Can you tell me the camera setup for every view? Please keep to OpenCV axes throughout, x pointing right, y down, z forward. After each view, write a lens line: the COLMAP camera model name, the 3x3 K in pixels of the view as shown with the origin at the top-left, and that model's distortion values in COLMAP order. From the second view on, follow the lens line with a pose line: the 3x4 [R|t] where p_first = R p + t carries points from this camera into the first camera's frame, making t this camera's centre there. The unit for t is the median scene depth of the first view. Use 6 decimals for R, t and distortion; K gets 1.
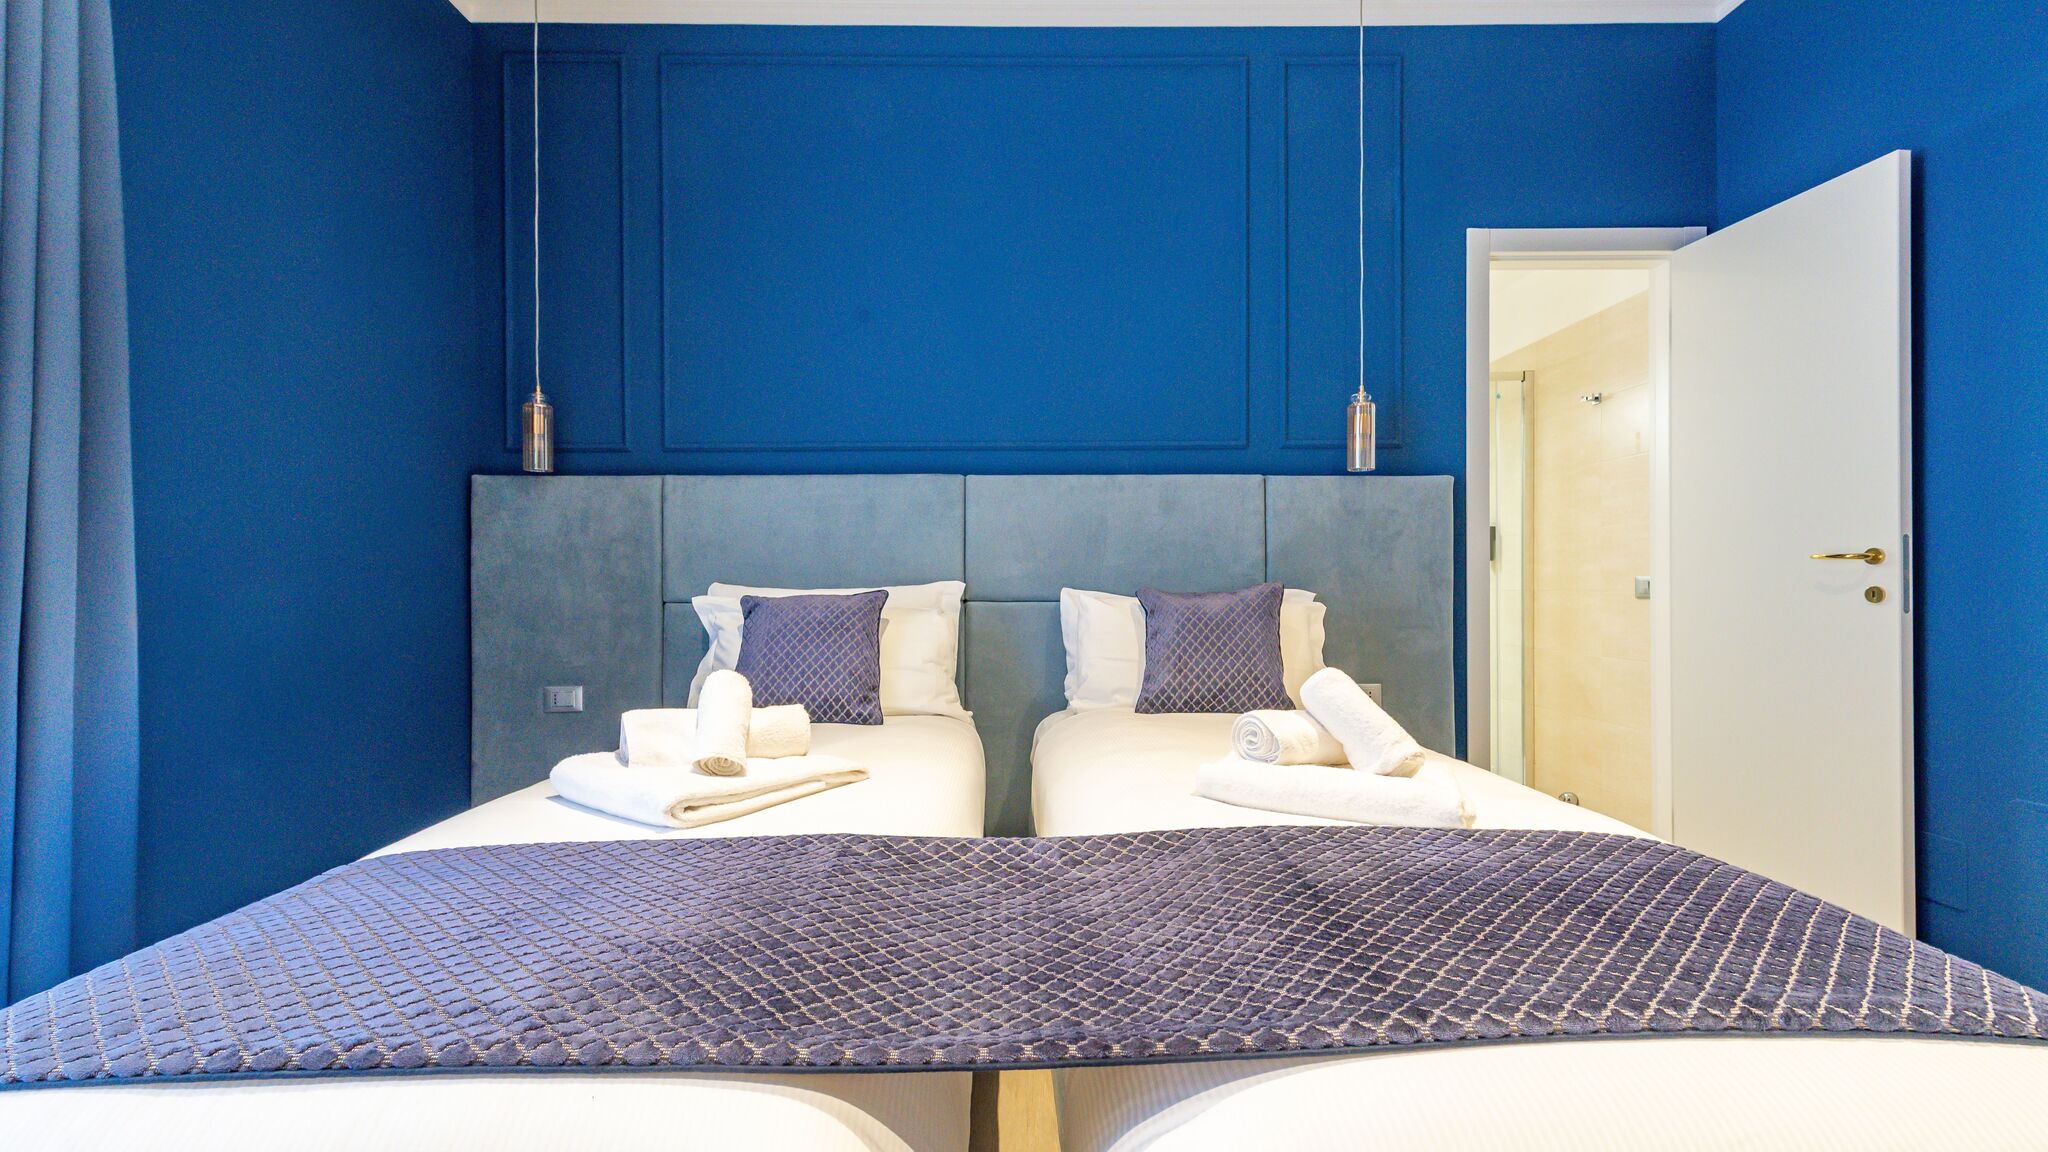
lens RADIAL K [[809.0, 0, 1030.4], [0, 809.0, 572.9], [0, 0, 1]] dist [0.002375, -0.000519]
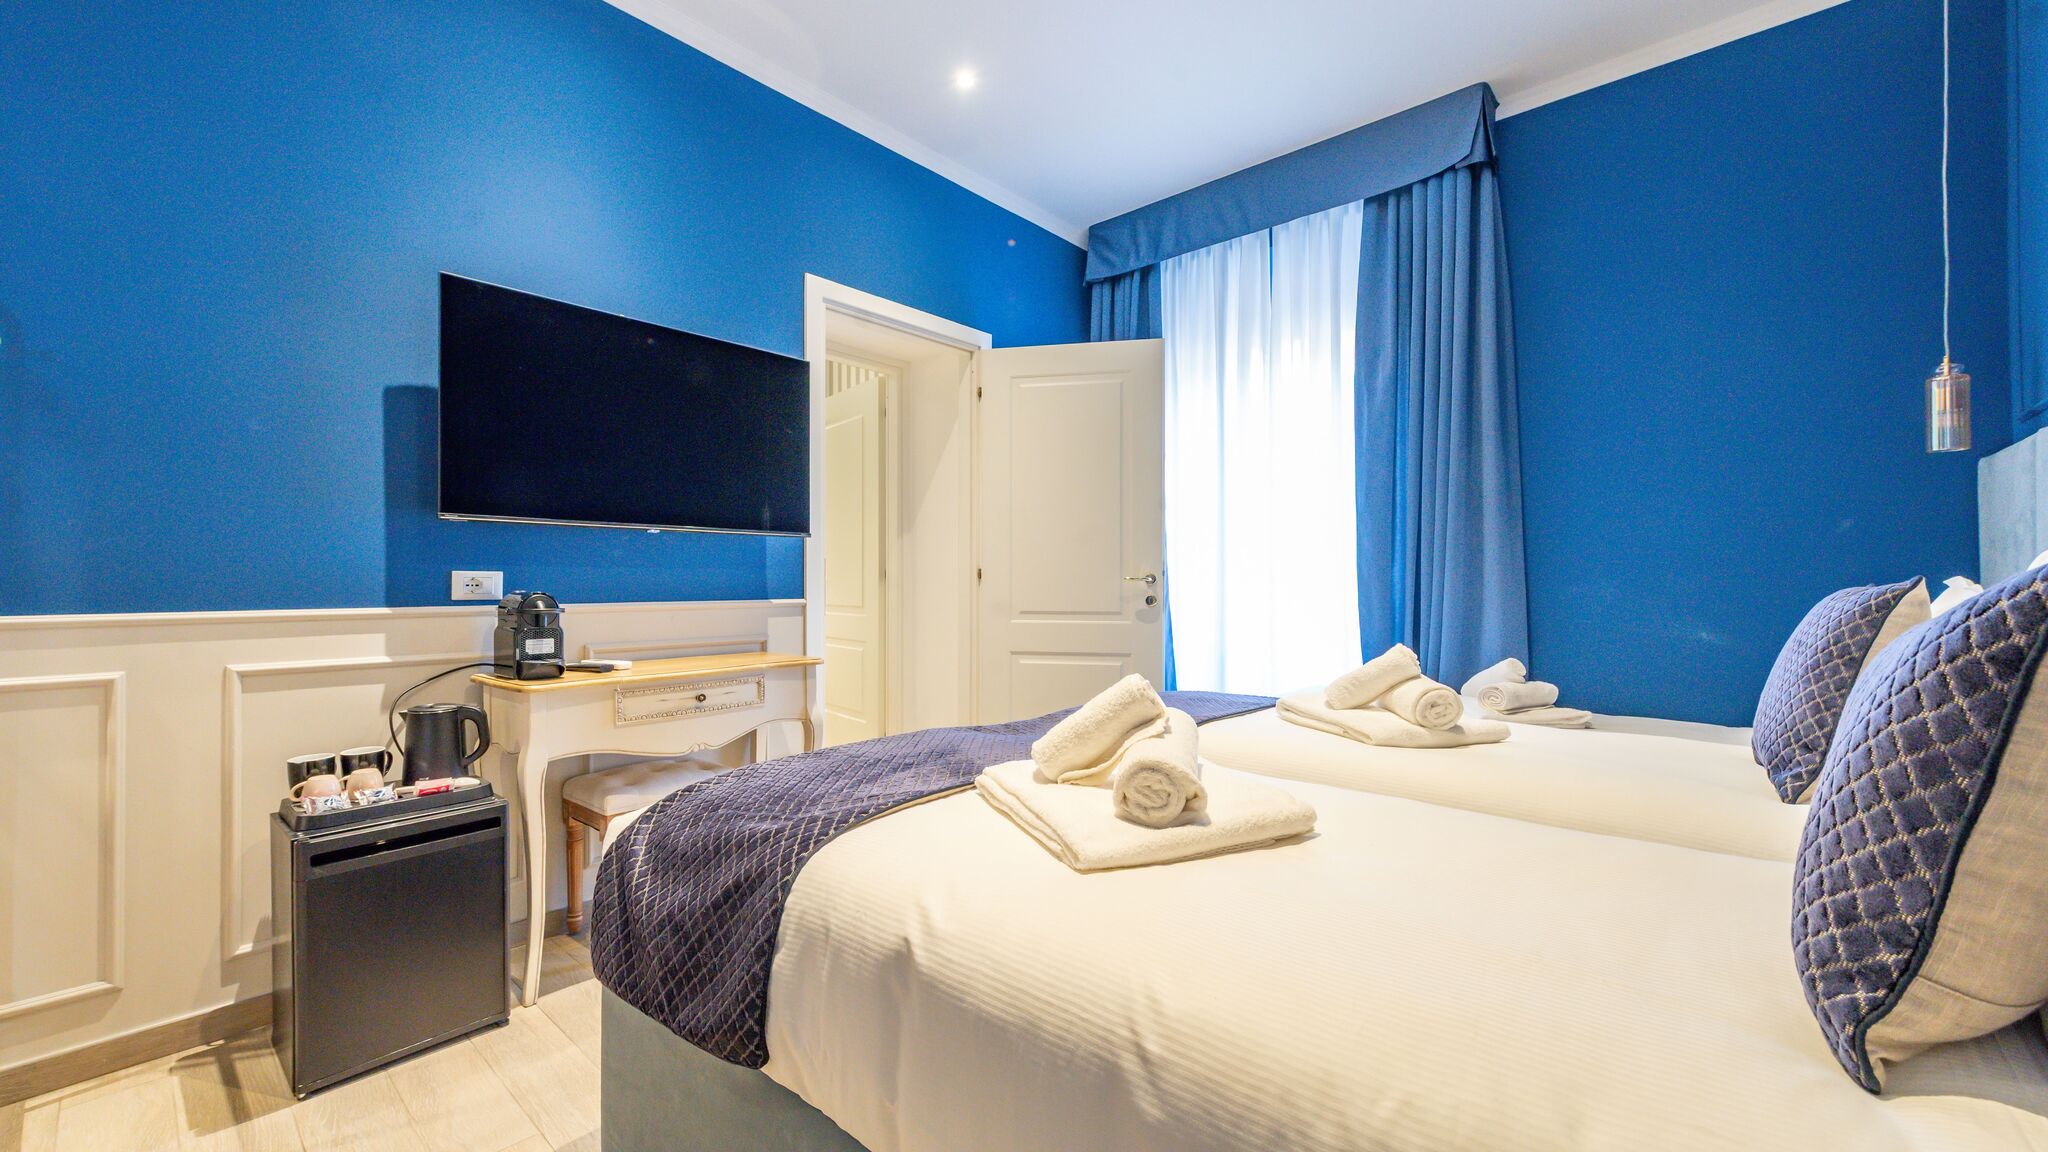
lens RADIAL K [[809.0, 0, 1019.5], [0, 809.0, 581.5], [0, 0, 1]] dist [0.002375, -0.000519]
pose [[-0.691583, 0.002510, -0.722293, 0.725298], [0.014352, 0.999844, -0.010267, 0.013642], [0.722155, -0.017467, -0.691511, 0.840481]]
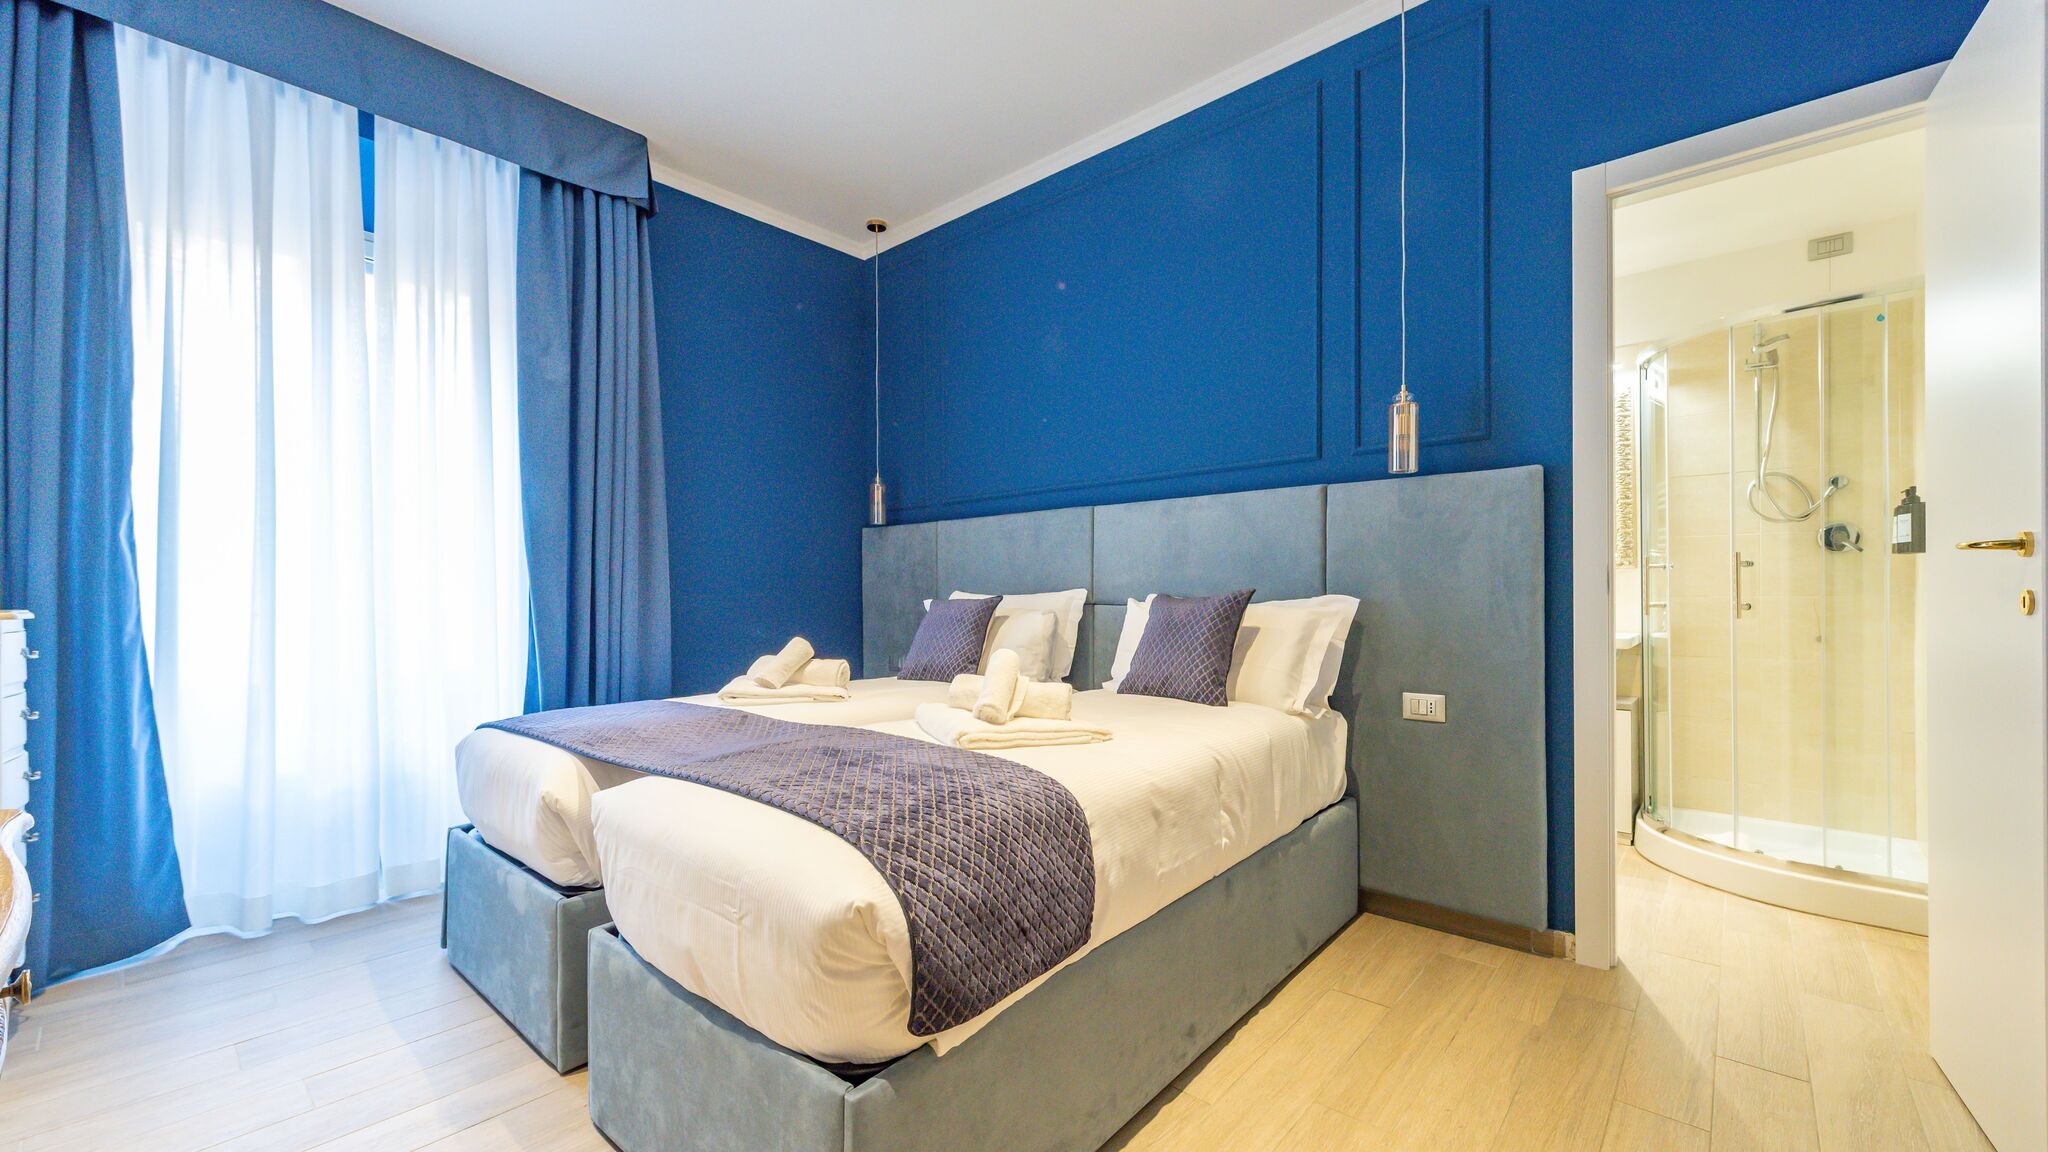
lens RADIAL K [[809.0, 0, 1037.9], [0, 809.0, 598.3], [0, 0, 1]] dist [0.002375, -0.000519]
pose [[0.738862, 0.002866, -0.673851, 0.741080], [0.012350, 0.999765, 0.017793, 0.002951], [0.673744, -0.021469, 0.738653, -0.023900]]
